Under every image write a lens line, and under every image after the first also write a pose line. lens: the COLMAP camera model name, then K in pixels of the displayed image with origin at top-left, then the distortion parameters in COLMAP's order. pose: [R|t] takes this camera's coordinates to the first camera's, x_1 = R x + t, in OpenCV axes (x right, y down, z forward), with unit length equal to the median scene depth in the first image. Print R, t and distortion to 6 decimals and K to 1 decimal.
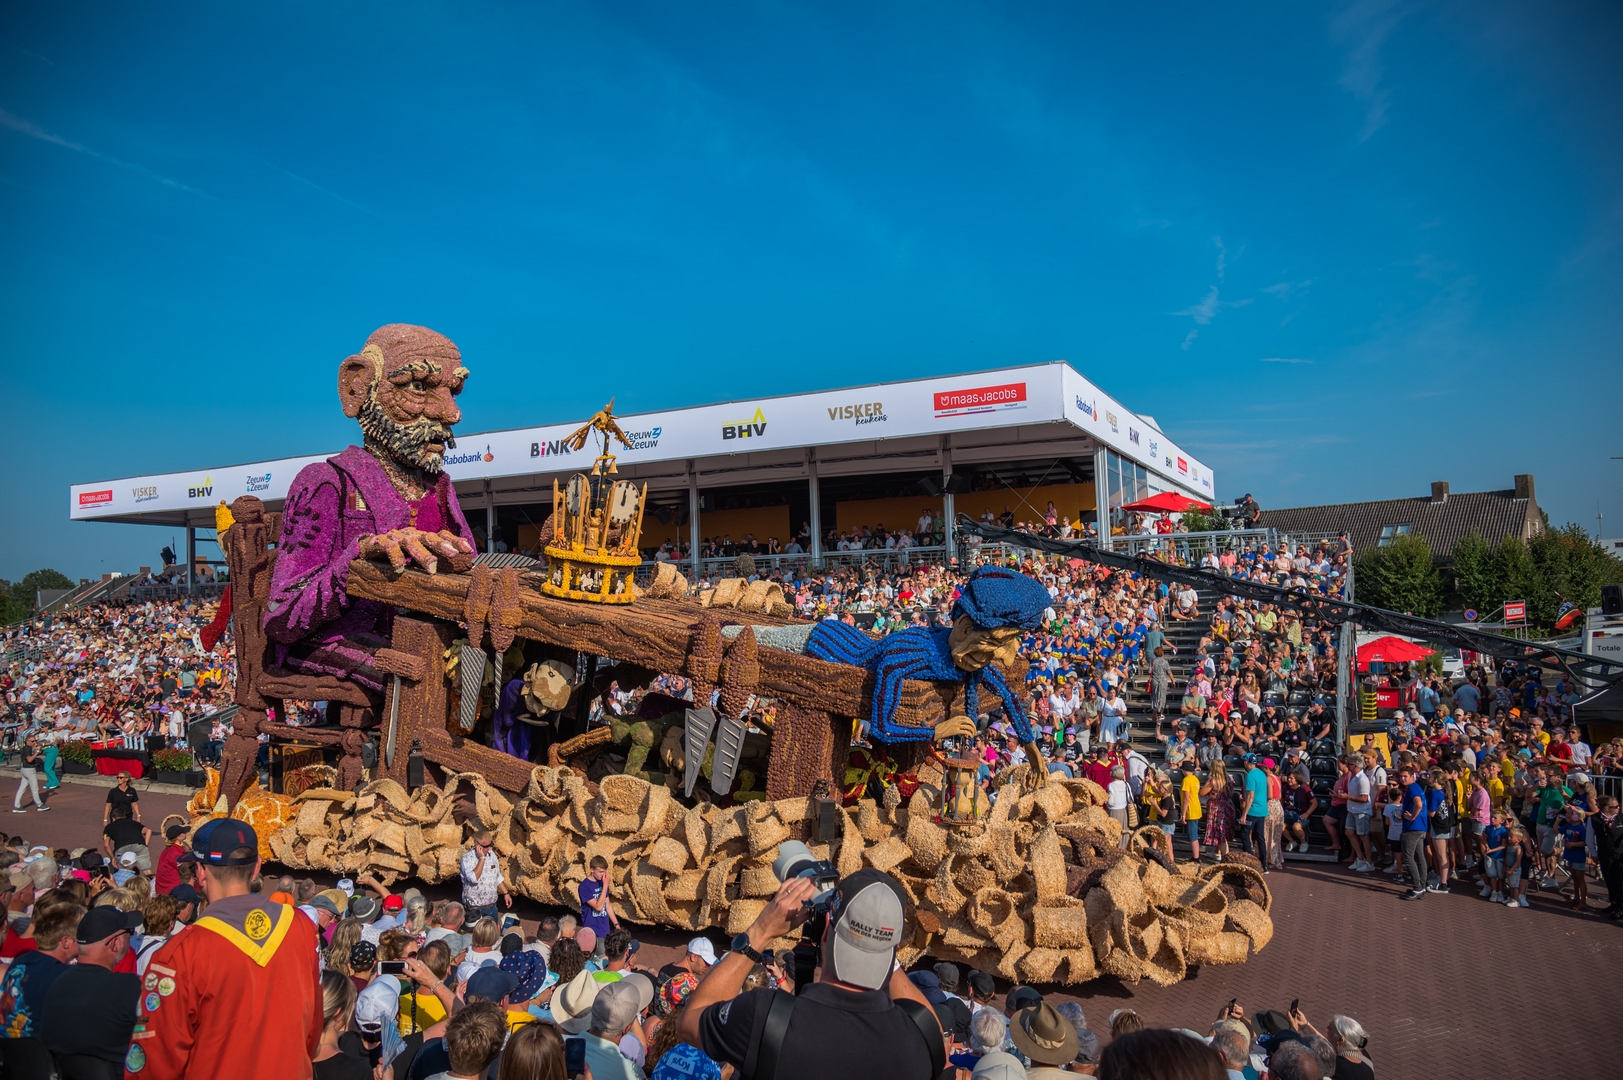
lens RADIAL K [[1317.2, 0, 803.8], [0, 1317.2, 511.2], [0, 0, 1]] dist [-0.048082, -0.000256]
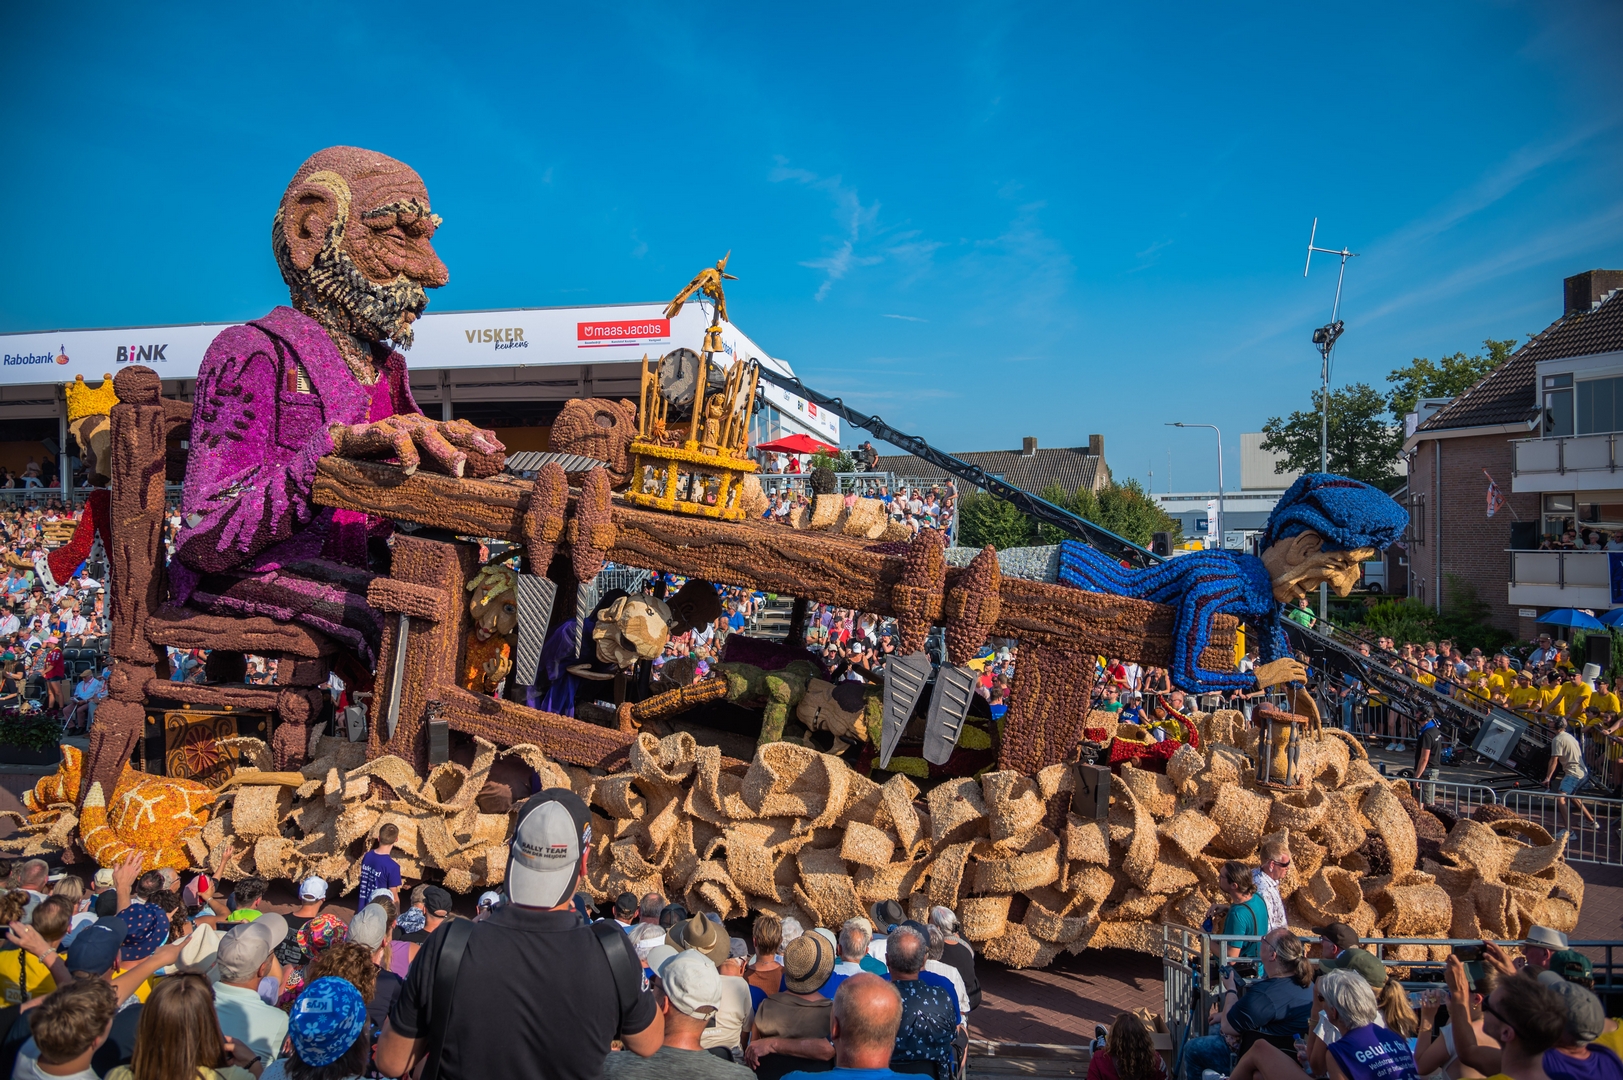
lens RADIAL K [[1257.7, 0, 816.2], [0, 1257.7, 516.1], [0, 0, 1]] dist [-0.061465, -0.002757]
pose [[0.938013, 0.027792, 0.345483, -0.307247], [-0.046517, 0.997857, 0.046027, 0.022609], [-0.343463, -0.059245, 0.937296, 0.238659]]
